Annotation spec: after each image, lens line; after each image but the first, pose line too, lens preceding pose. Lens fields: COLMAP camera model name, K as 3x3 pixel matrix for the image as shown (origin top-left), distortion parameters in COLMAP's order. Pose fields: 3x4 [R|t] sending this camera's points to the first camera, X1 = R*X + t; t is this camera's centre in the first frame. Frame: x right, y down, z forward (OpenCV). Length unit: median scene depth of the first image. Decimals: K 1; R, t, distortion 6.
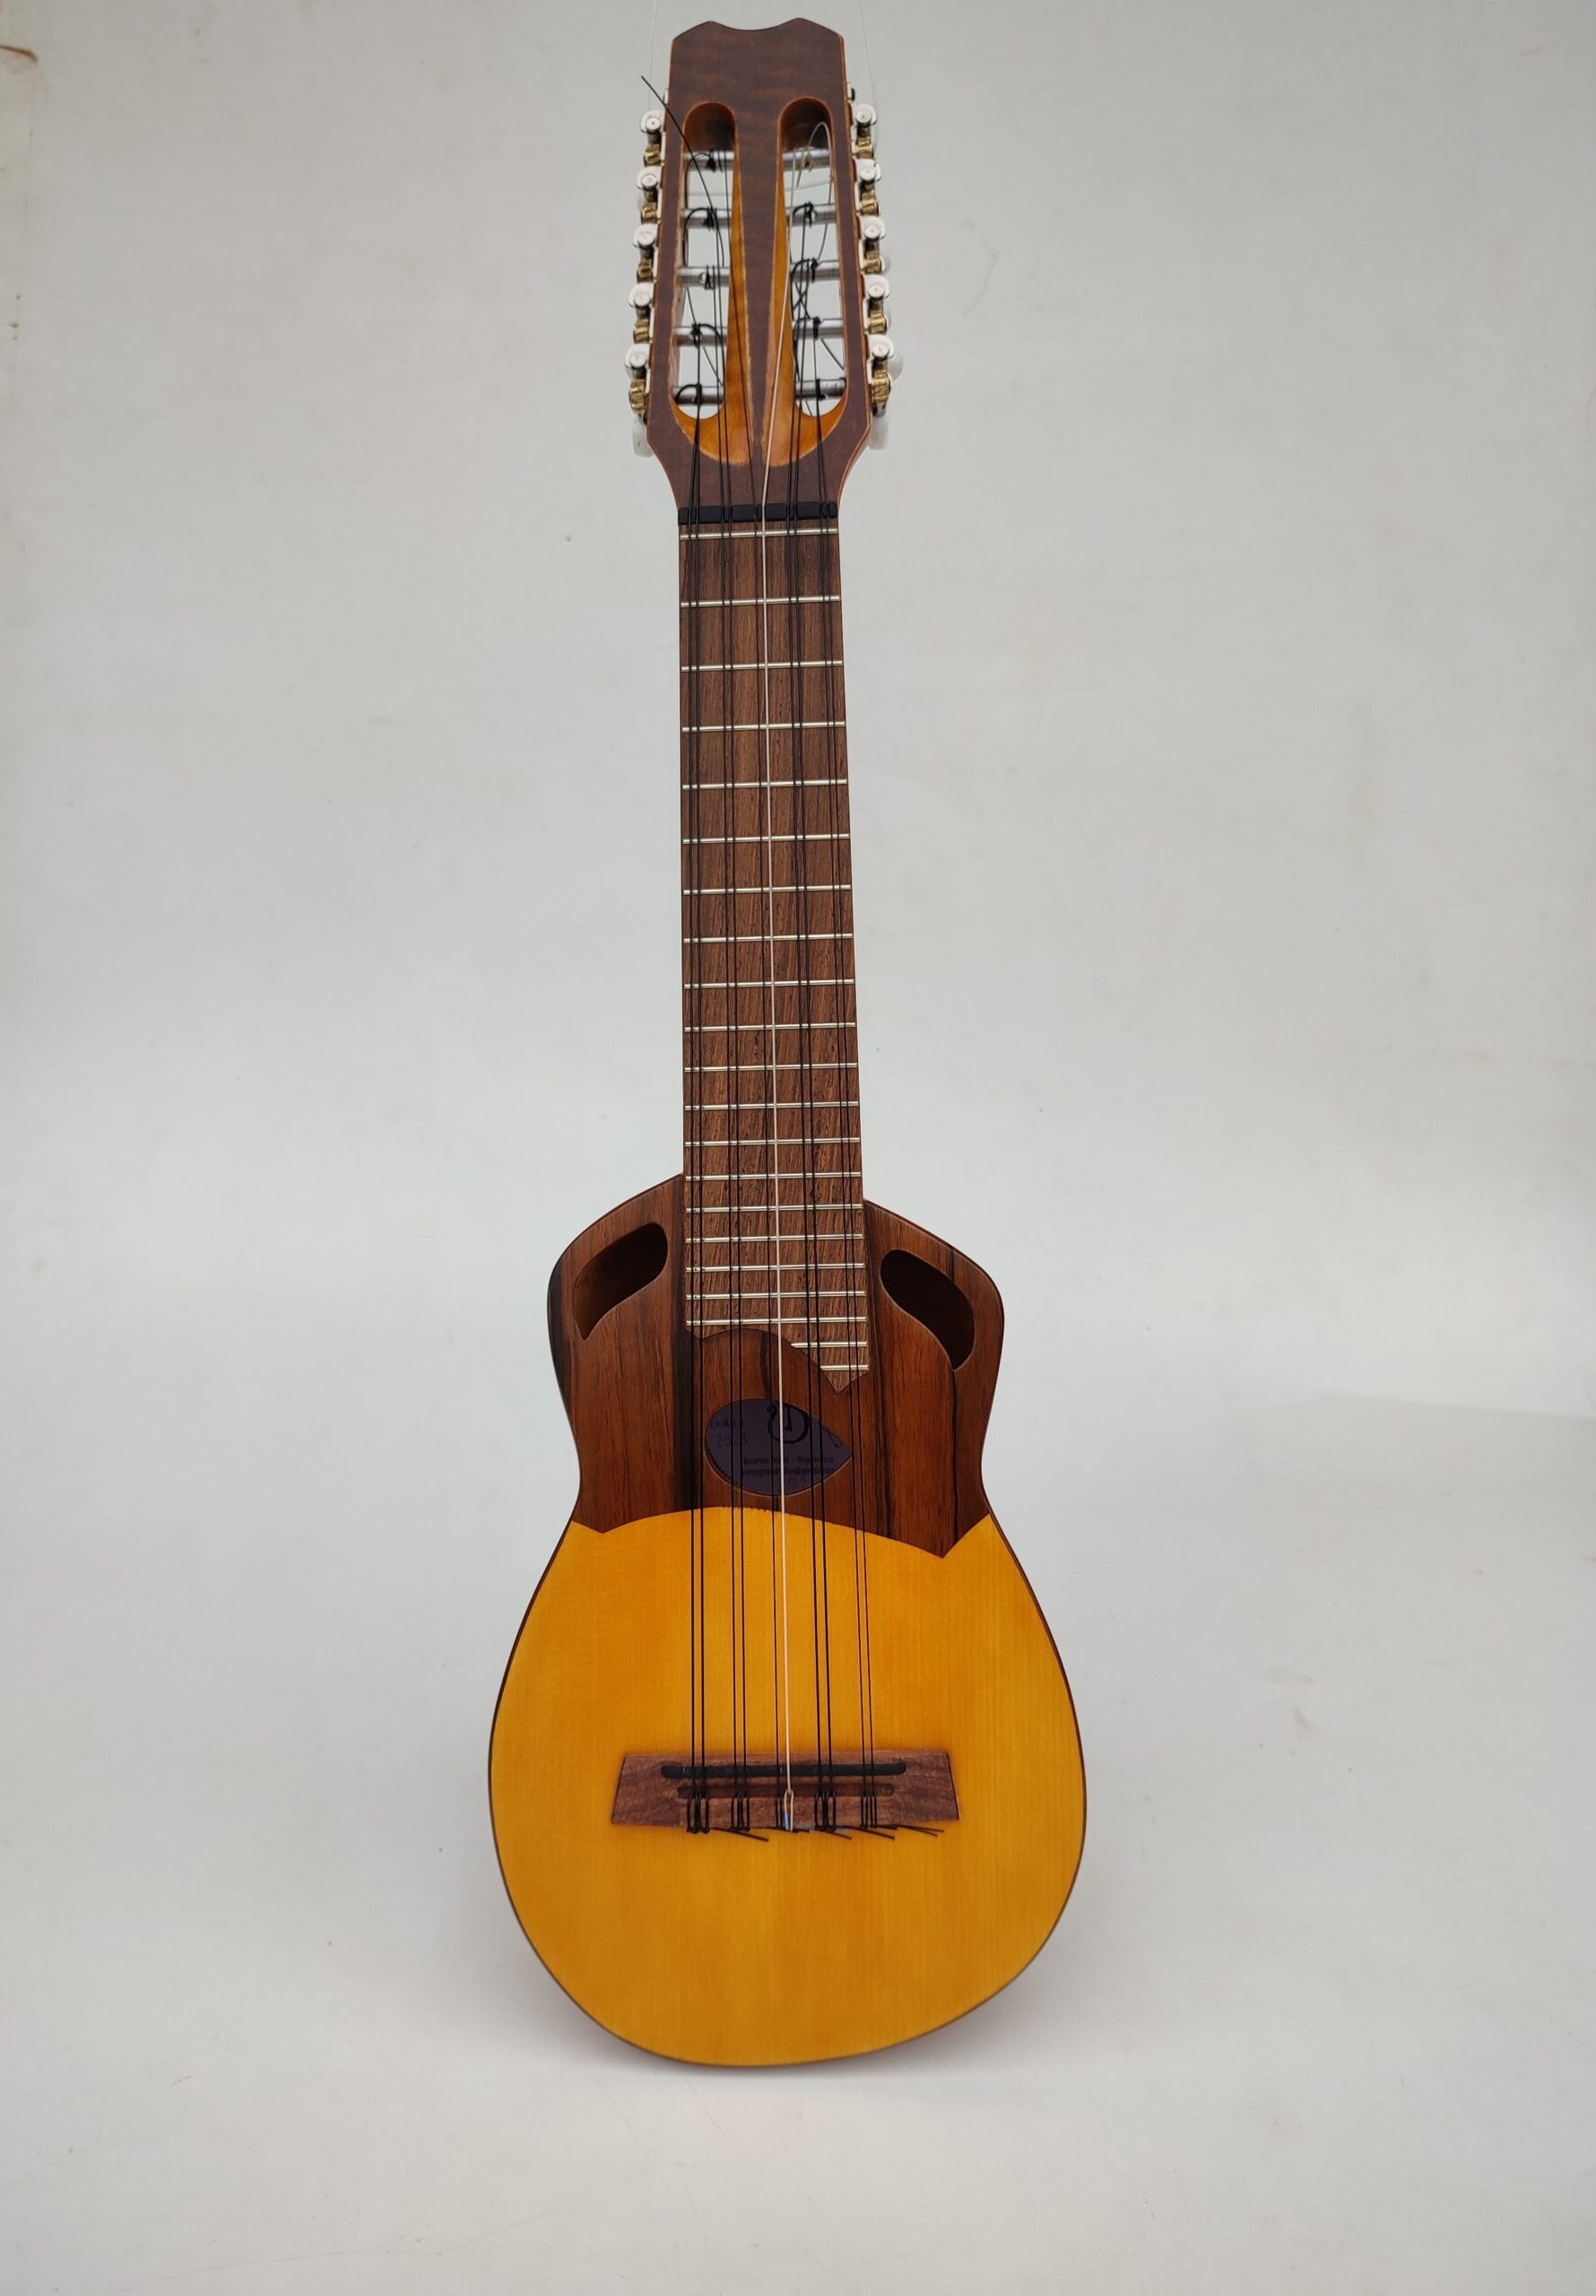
lens RADIAL K [[1536.4, 0, 788.6], [0, 1536.4, 1136.4], [0, 0, 1]] dist [-0.023300, -0.001034]
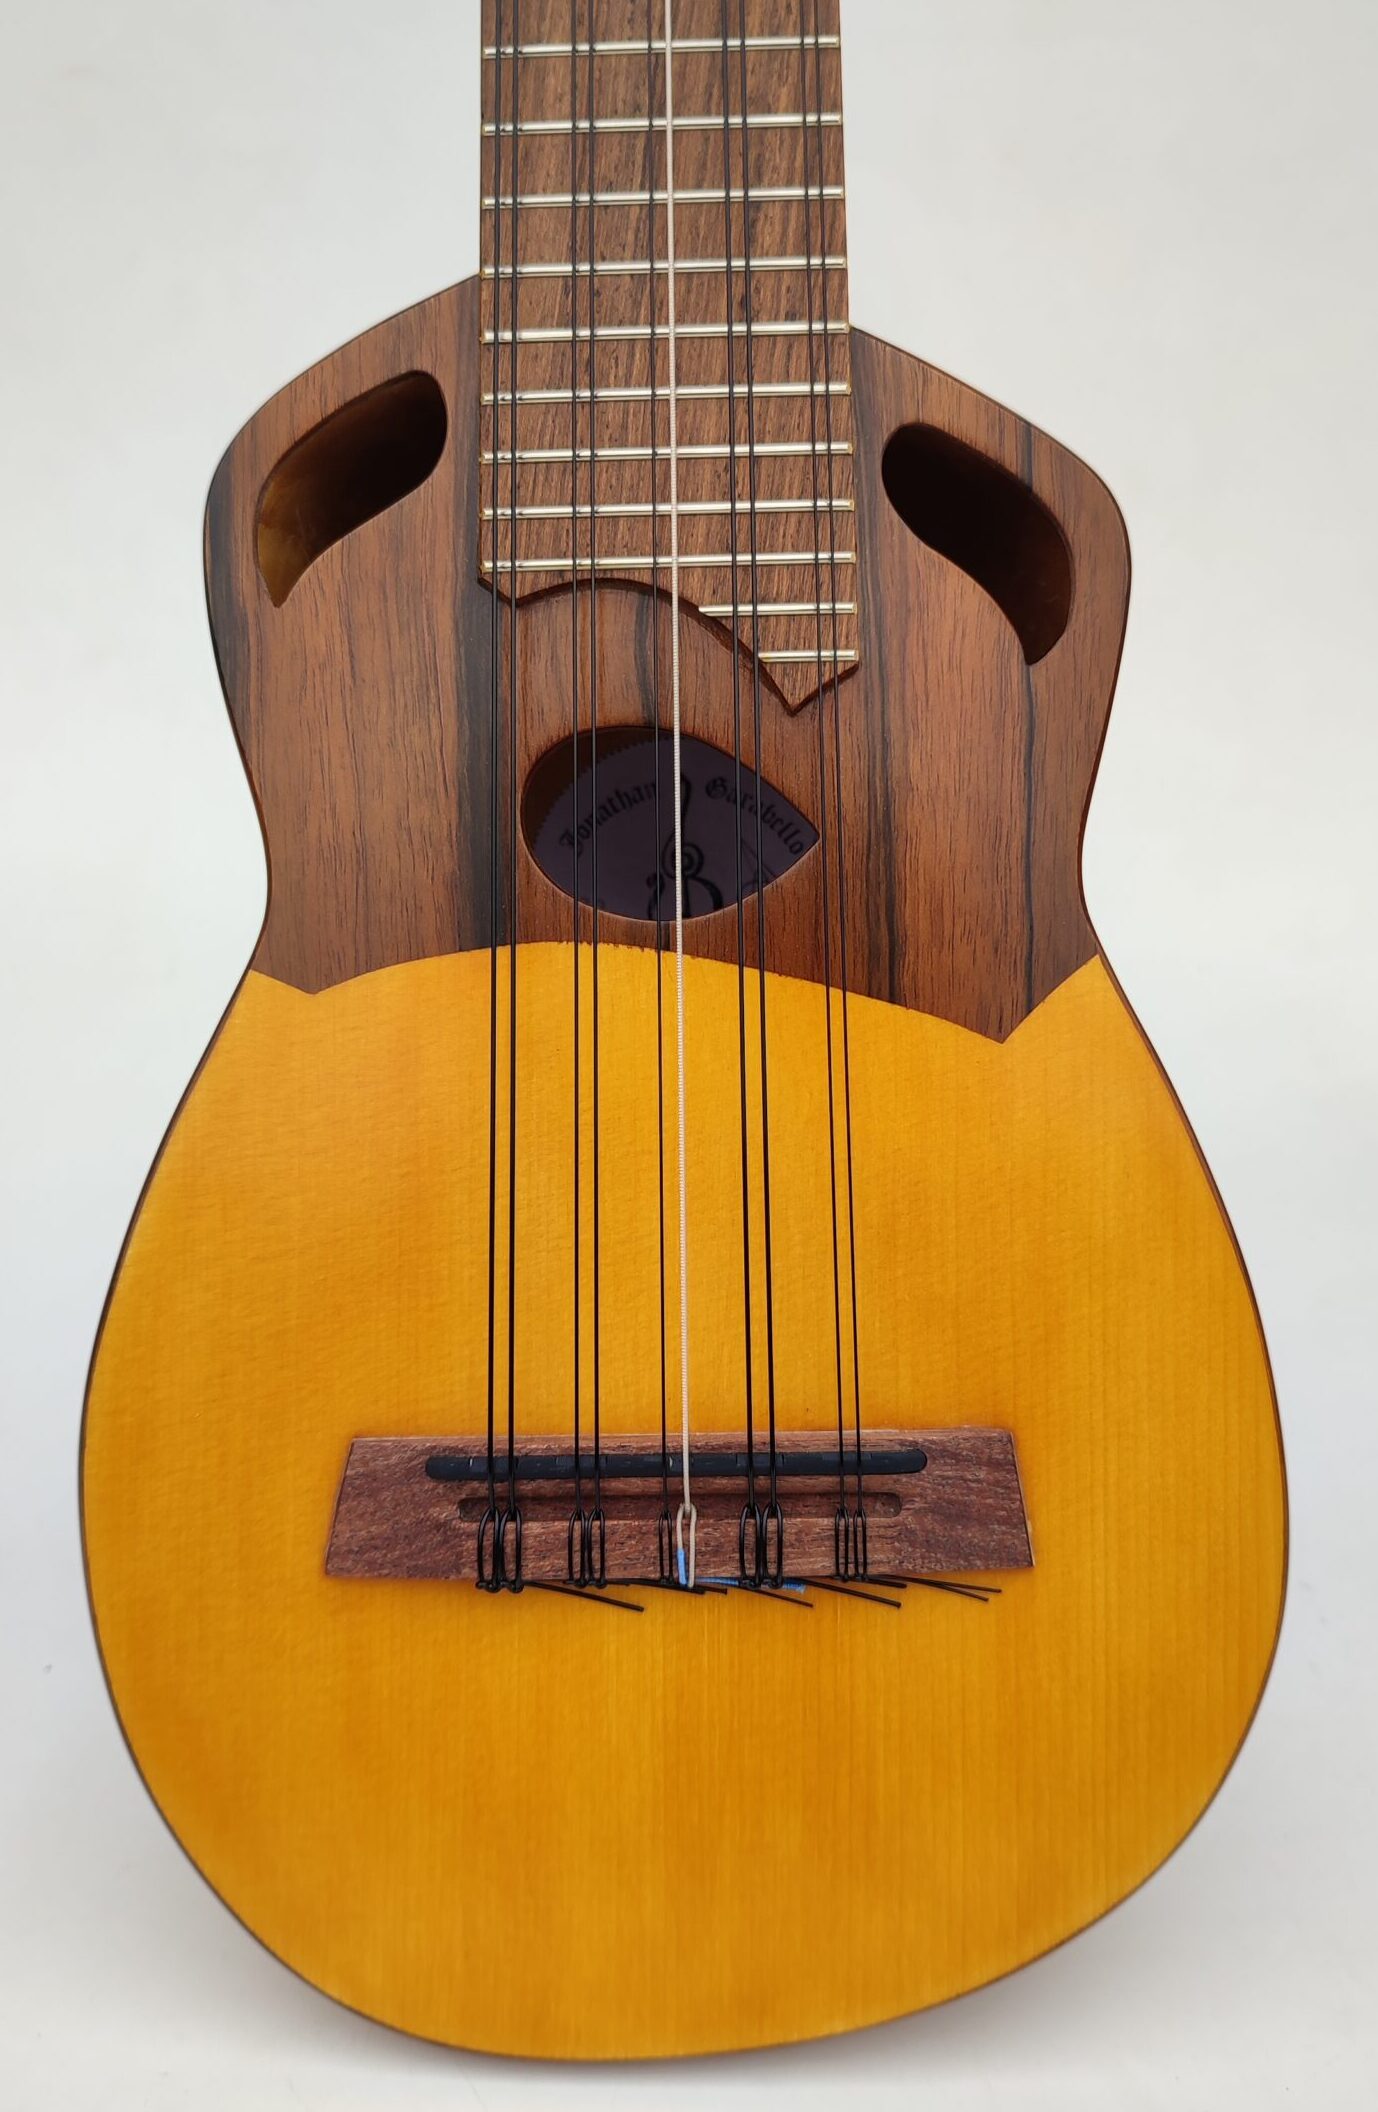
lens RADIAL K [[1823.6, 0, 697.6], [0, 1823.6, 1055.6], [0, 0, 1]] dist [-0.003414, -0.005119]
pose [[0.999929, 0.008254, 0.008593, -0.002372], [-0.008634, 0.998943, 0.045145, 0.251321], [-0.008211, -0.045216, 0.998944, 0.414208]]
